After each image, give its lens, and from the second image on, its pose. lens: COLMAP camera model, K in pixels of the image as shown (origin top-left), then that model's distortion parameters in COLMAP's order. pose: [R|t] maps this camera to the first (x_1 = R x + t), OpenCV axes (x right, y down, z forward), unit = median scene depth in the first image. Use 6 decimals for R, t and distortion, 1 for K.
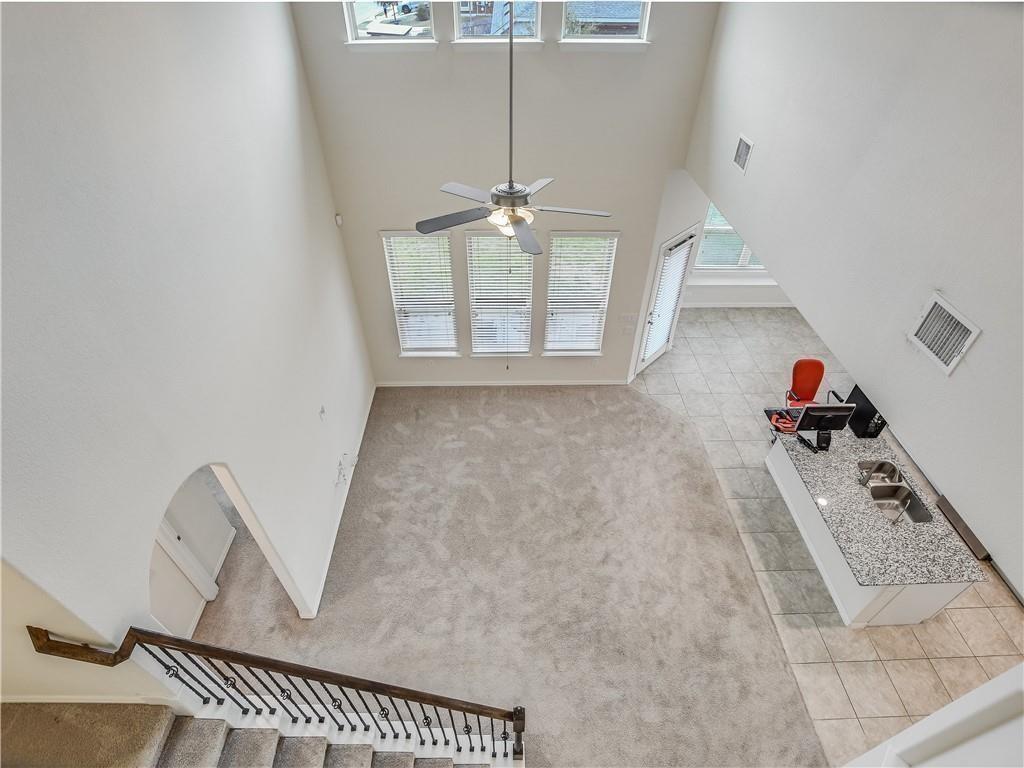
lens RADIAL K [[528.1, 0, 512.0], [0, 528.1, 384.0], [0, 0, 1]] dist [-0.004675, -0.000372]
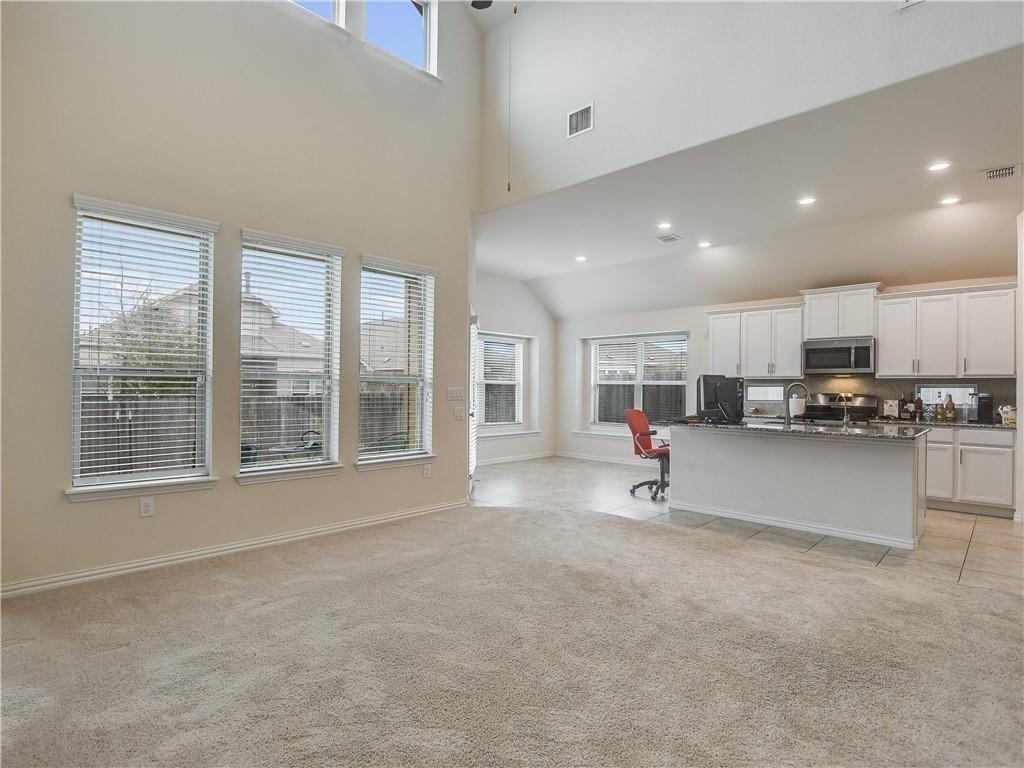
lens RADIAL K [[535.6, 0, 511.9], [0, 535.6, 389.9], [0, 0, 1]] dist [-0.024374, 0.000194]
pose [[0.705776, 0.005799, 0.708411, -0.325863], [0.456963, 0.760404, -0.461487, 0.315642], [-0.541355, 0.649424, 0.534025, 0.638519]]
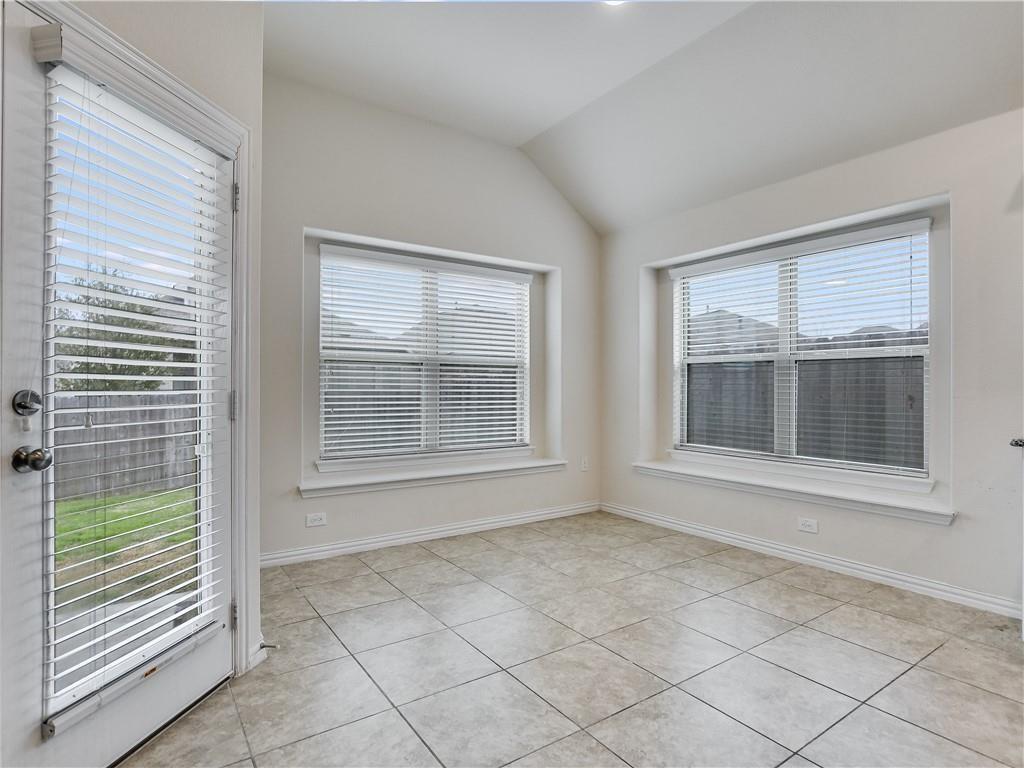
lens RADIAL K [[549.5, 0, 514.5], [0, 549.5, 382.7], [0, 0, 1]] dist [-0.001869, -0.000261]
pose [[0.827717, 0.005947, 0.561114, 0.361173], [0.366527, 0.751433, -0.548640, 0.032803], [-0.424902, 0.659782, 0.619795, 0.990975]]
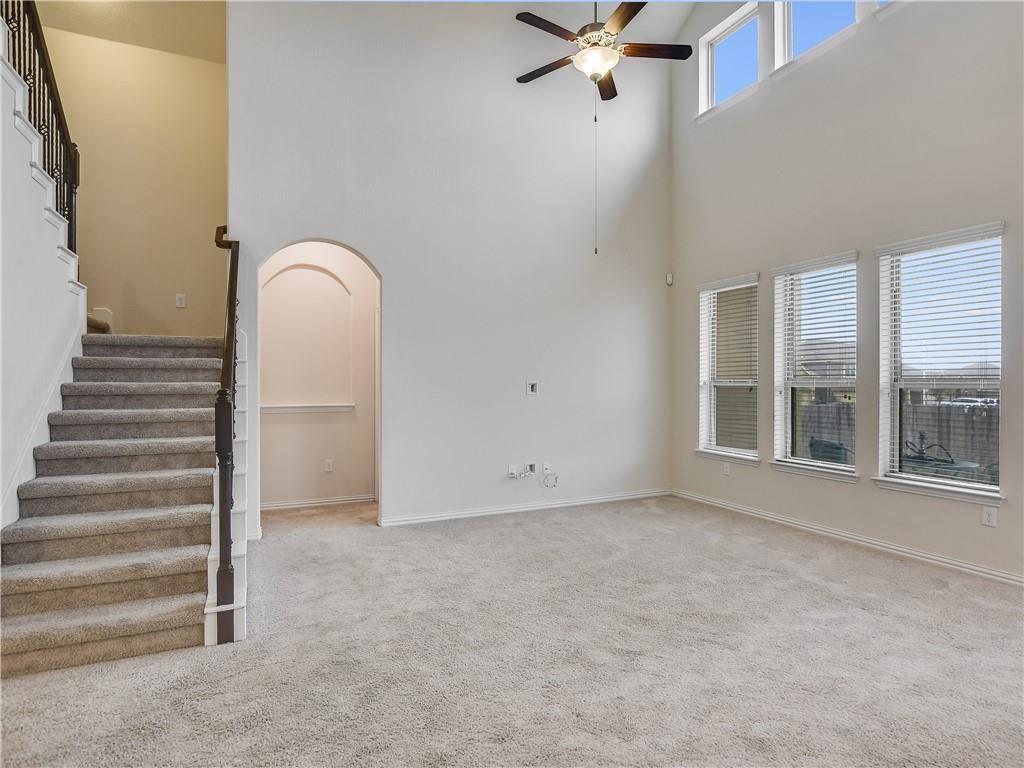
lens RADIAL K [[544.4, 0, 515.4], [0, 544.4, 390.8], [0, 0, 1]] dist [-0.004477, -0.000582]
pose [[0.406076, 0.012364, -0.913756, 0.543334], [-0.602748, 0.755191, -0.257645, 0.324513], [0.686875, 0.655388, 0.314117, 0.609557]]
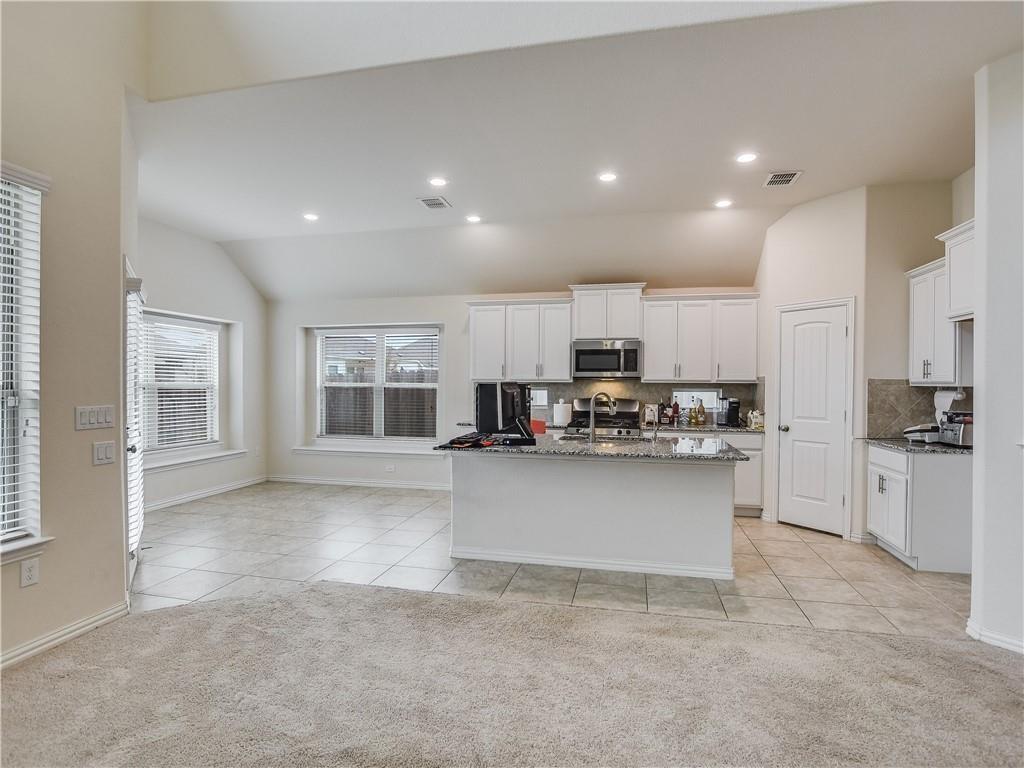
lens RADIAL K [[535.6, 0, 511.9], [0, 535.6, 389.9], [0, 0, 1]] dist [-0.024374, 0.000194]
pose [[0.238741, -0.008859, 0.971043, -0.128370], [0.633044, 0.759698, -0.148710, 0.152807], [-0.736382, 0.650216, 0.186979, 0.790443]]
